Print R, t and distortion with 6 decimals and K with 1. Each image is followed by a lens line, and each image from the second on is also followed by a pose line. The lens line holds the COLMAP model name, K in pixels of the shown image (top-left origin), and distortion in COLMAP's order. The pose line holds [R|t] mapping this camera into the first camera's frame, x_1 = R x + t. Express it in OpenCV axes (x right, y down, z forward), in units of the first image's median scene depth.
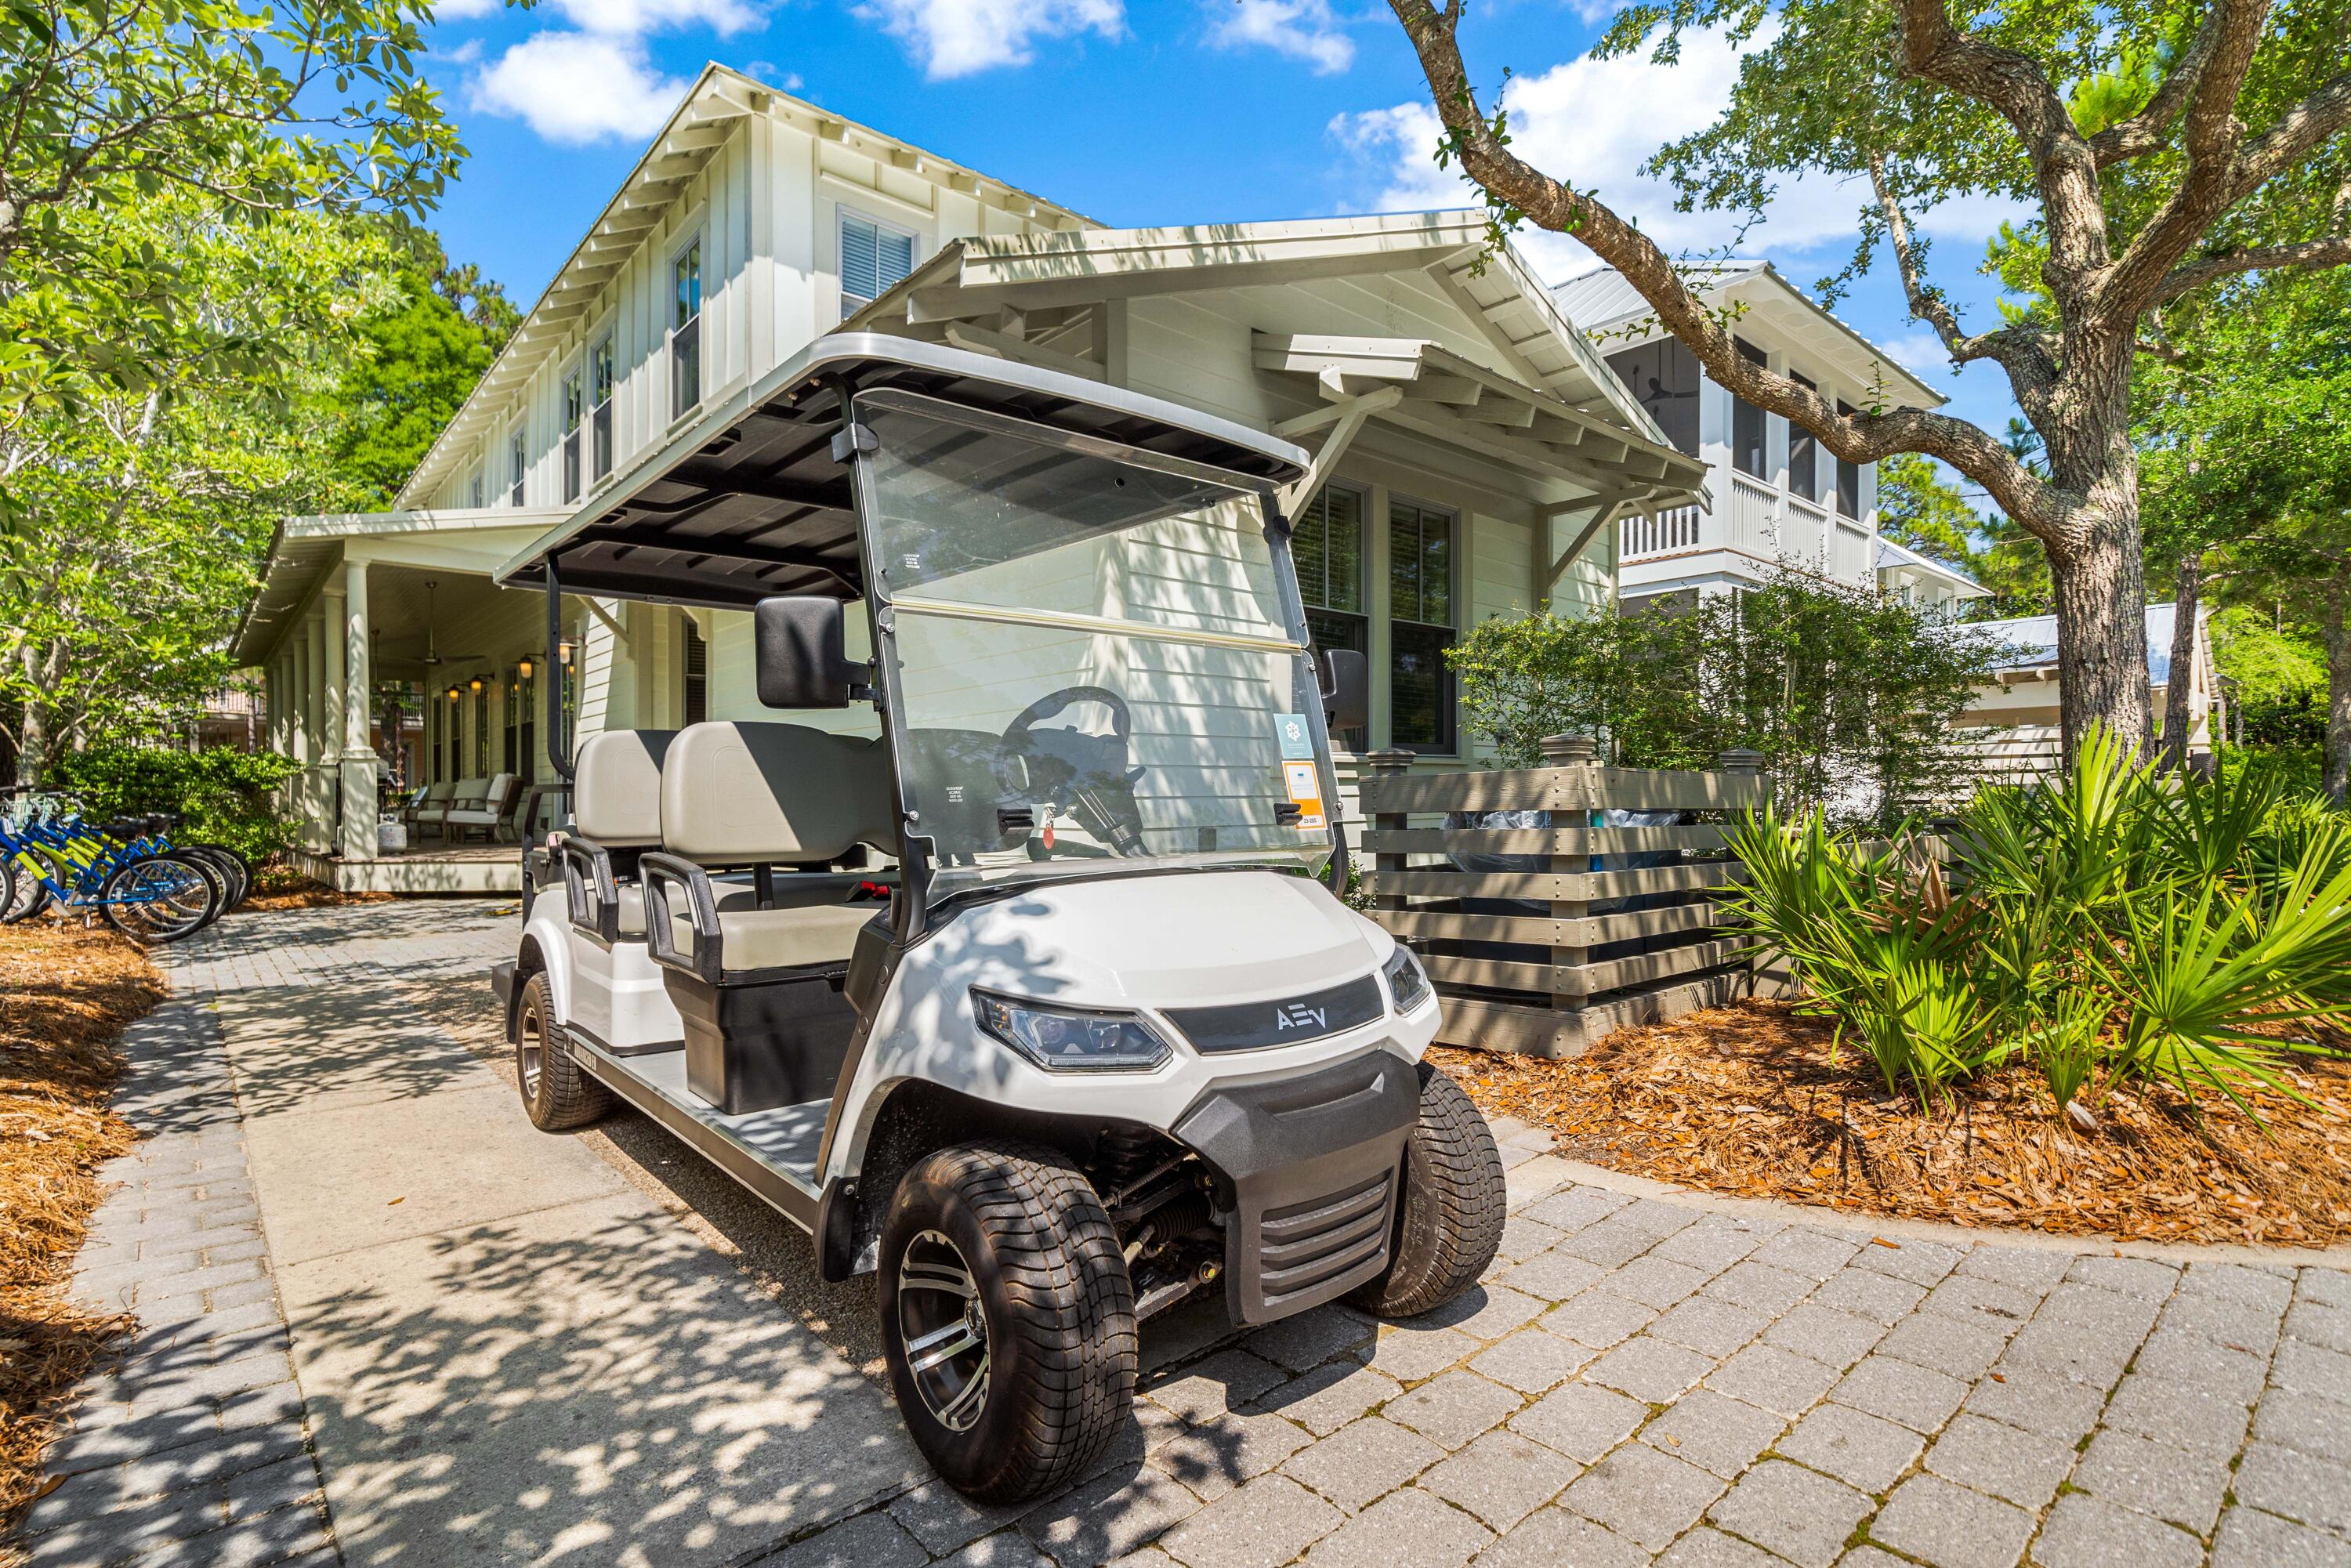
lens RADIAL K [[1199.7, 0, 1236.5], [0, 1199.7, 742.5], [0, 0, 1]] dist [0.000670, 0.001816]
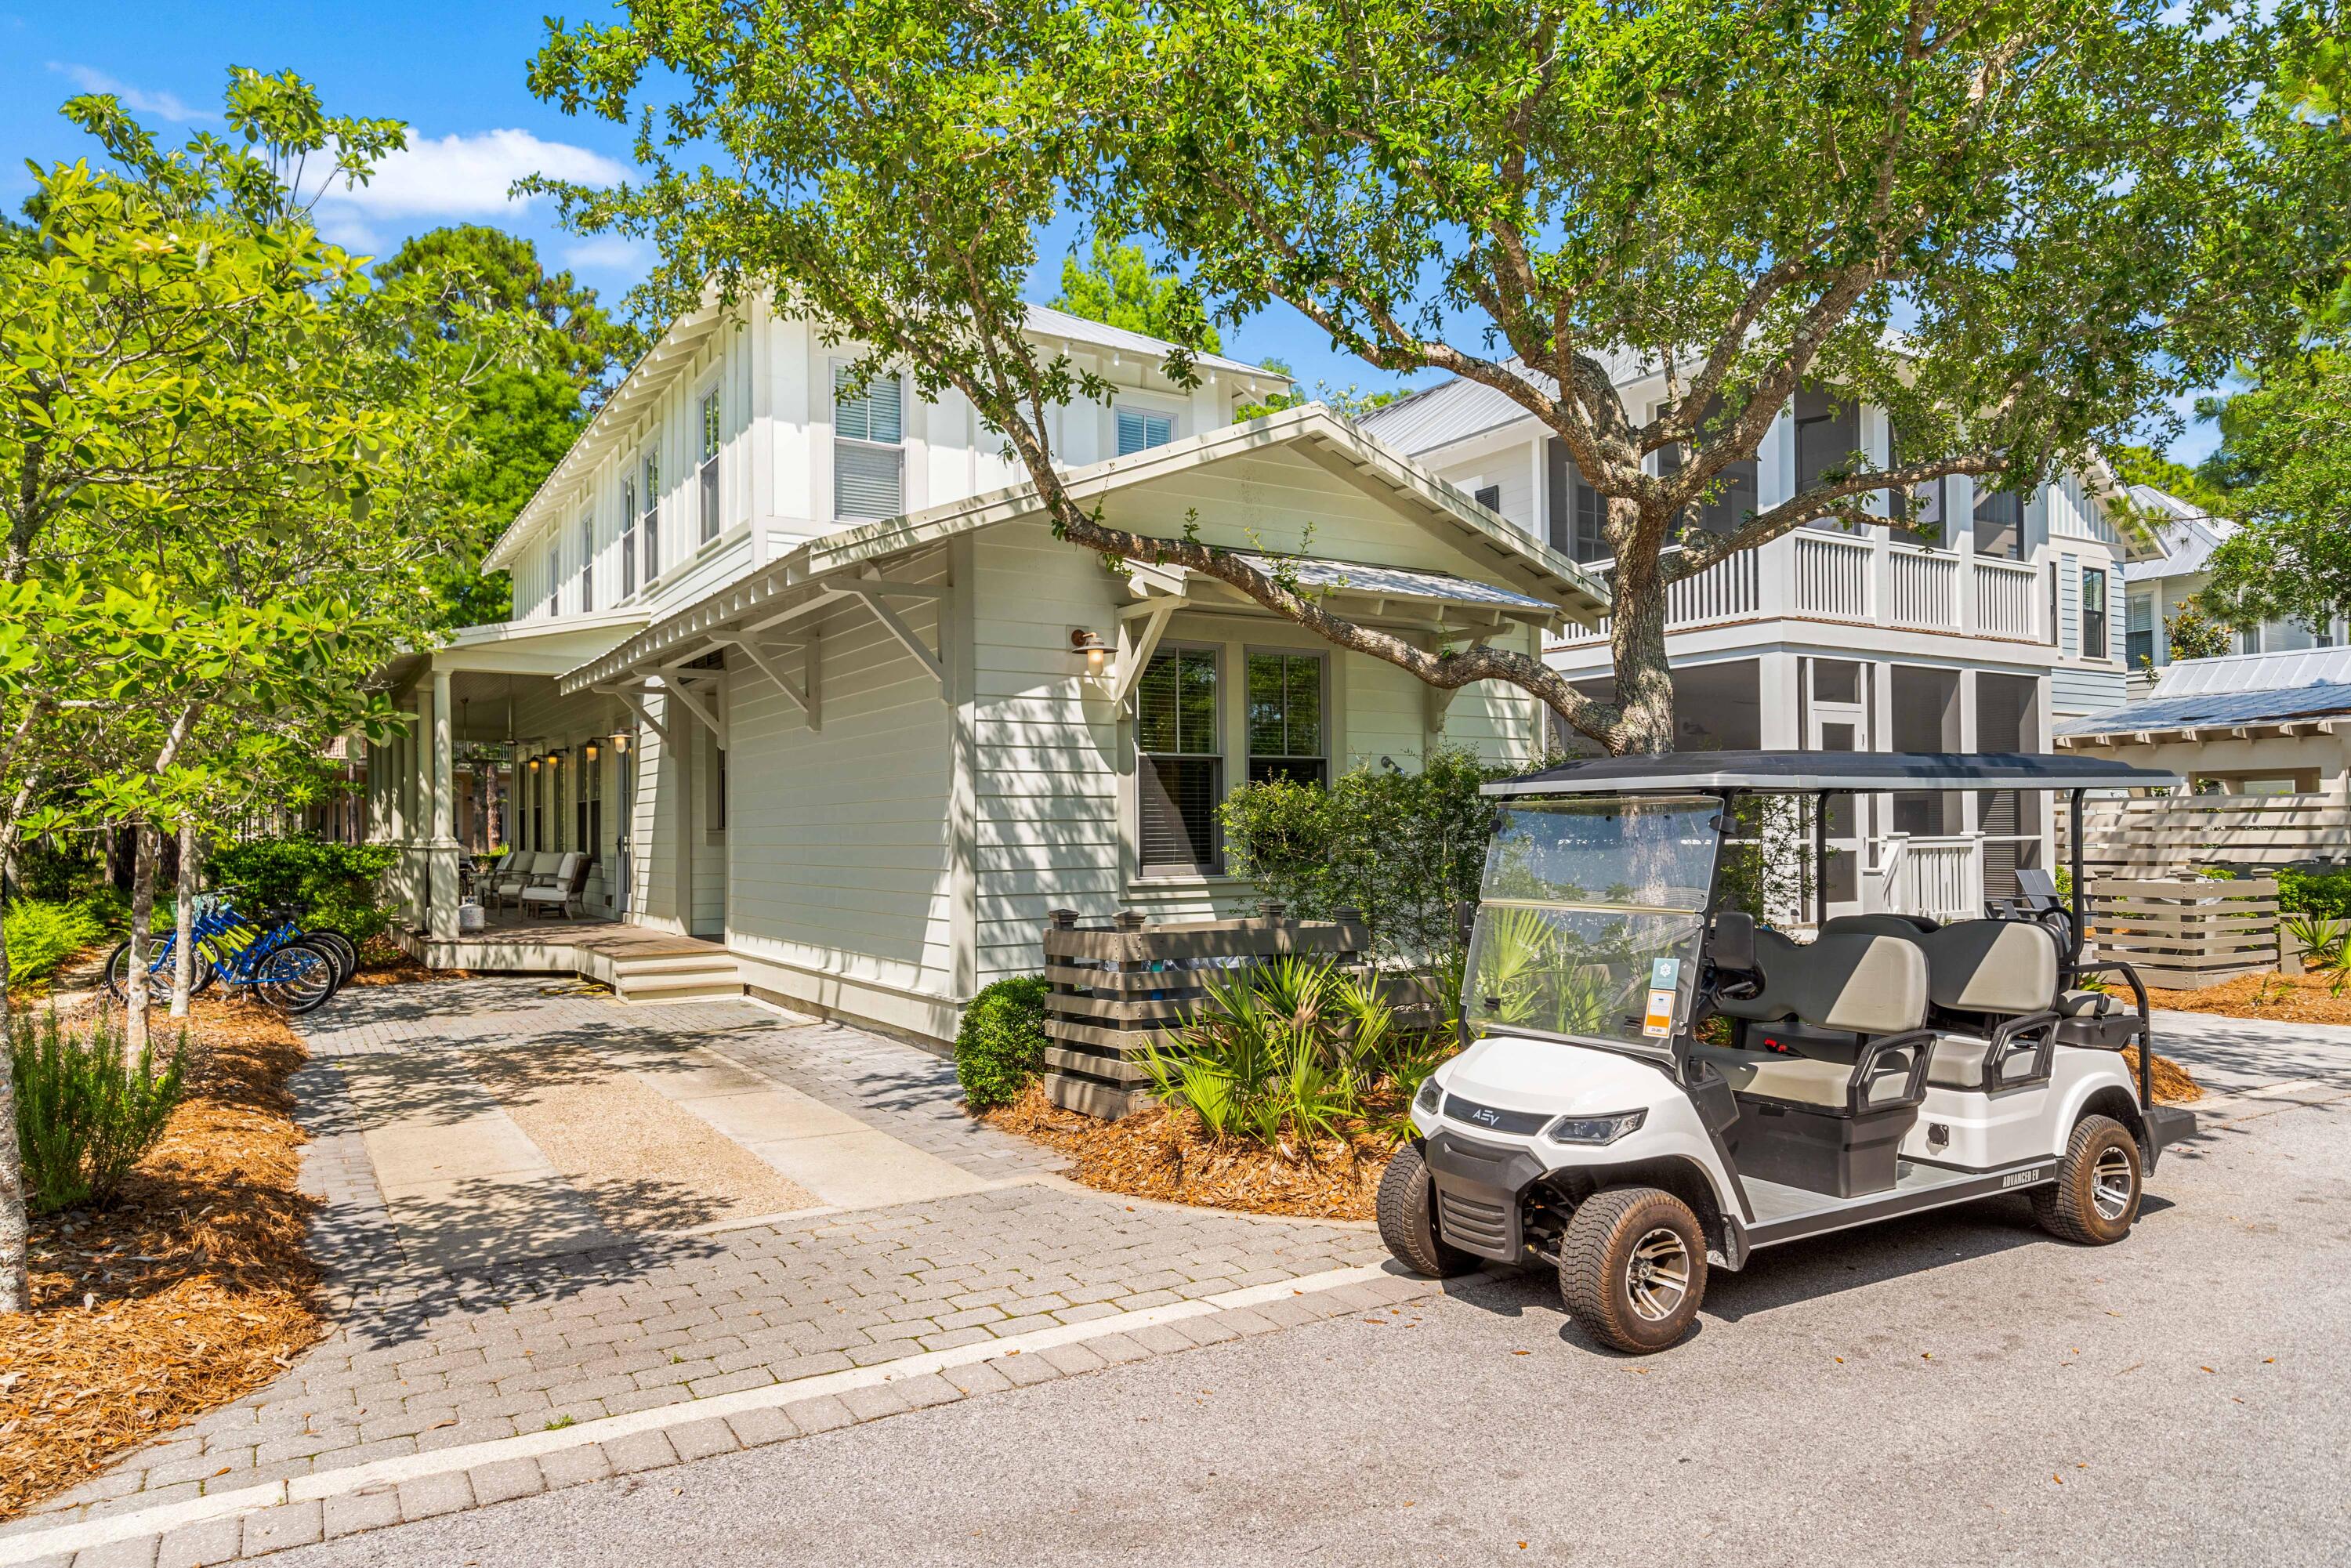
lens RADIAL K [[1376.1, 0, 1136.7], [0, 1376.1, 781.2], [0, 0, 1]] dist [0.017829, -0.016449]
pose [[0.985423, -0.007459, -0.169957, 0.444845], [0.005475, 0.999911, -0.012134, -0.114753], [0.170033, 0.011026, 0.985377, -0.562268]]
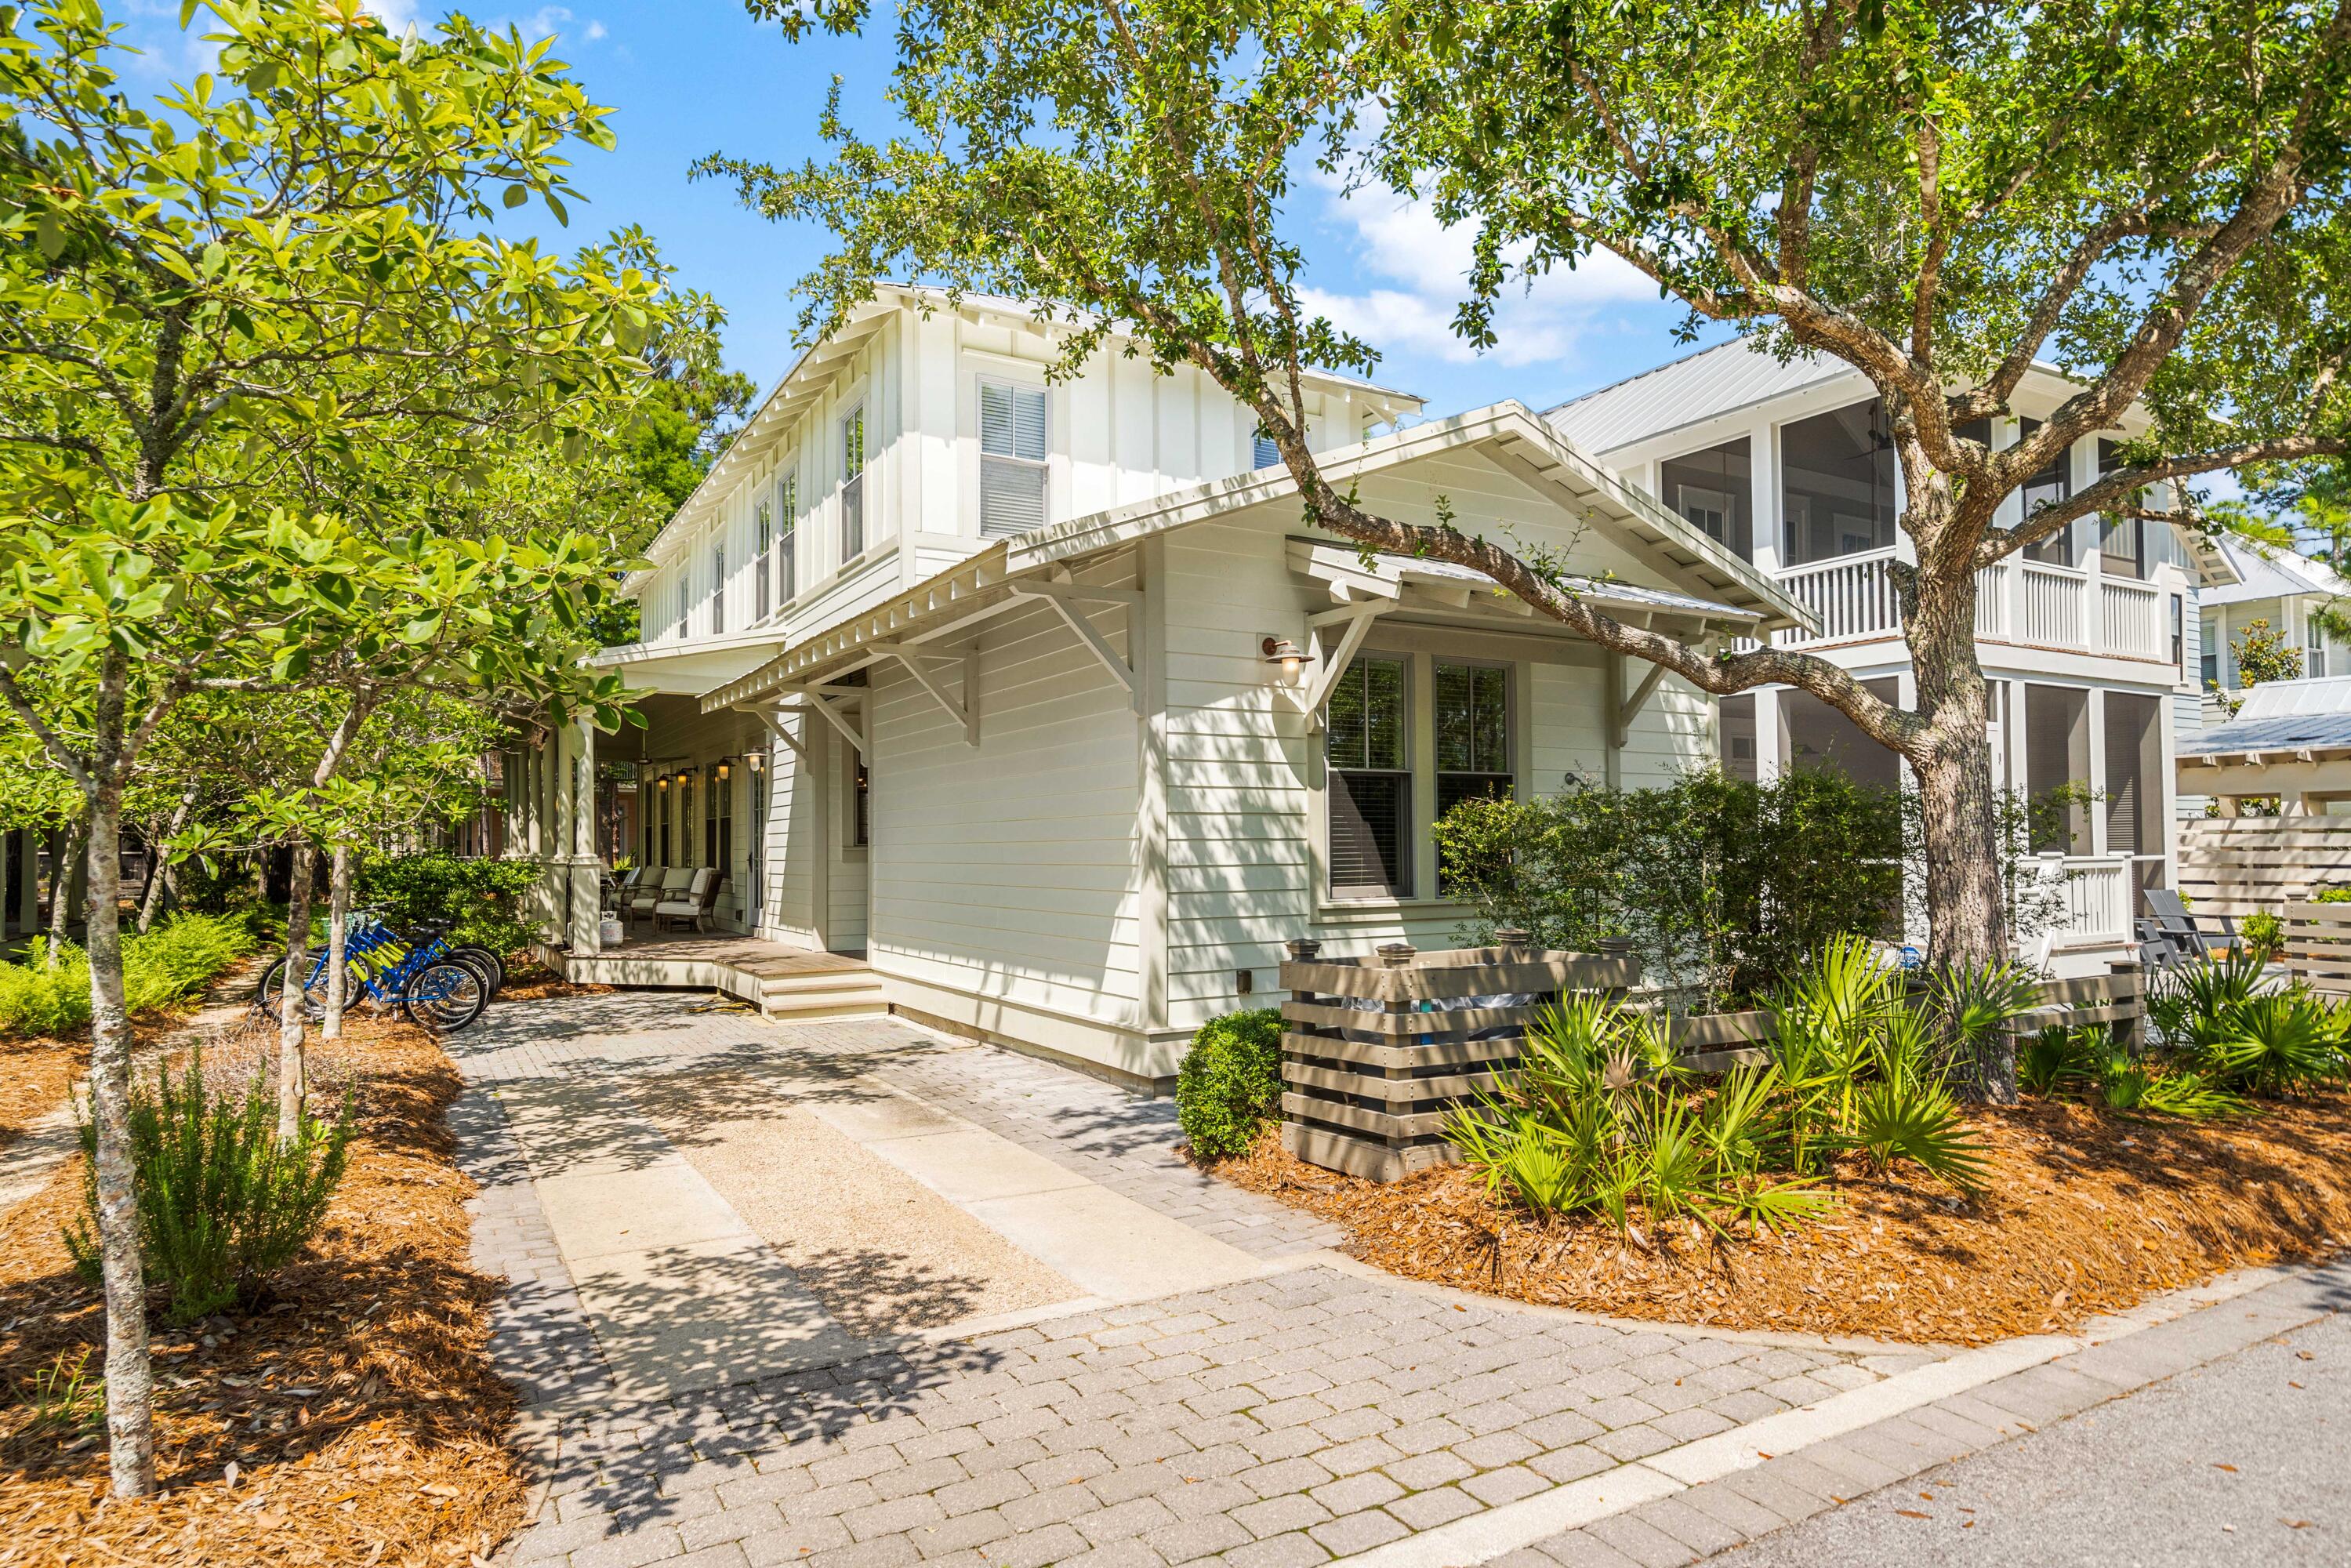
lens RADIAL K [[1312.1, 0, 1184.5], [0, 1312.1, 792.1], [0, 0, 1]] dist [0.013540, -0.002367]
pose [[0.979945, -0.007223, -0.199138, 0.255916], [0.003662, 0.999827, -0.018242, -0.114983], [0.199235, 0.017147, 0.979802, -0.385880]]
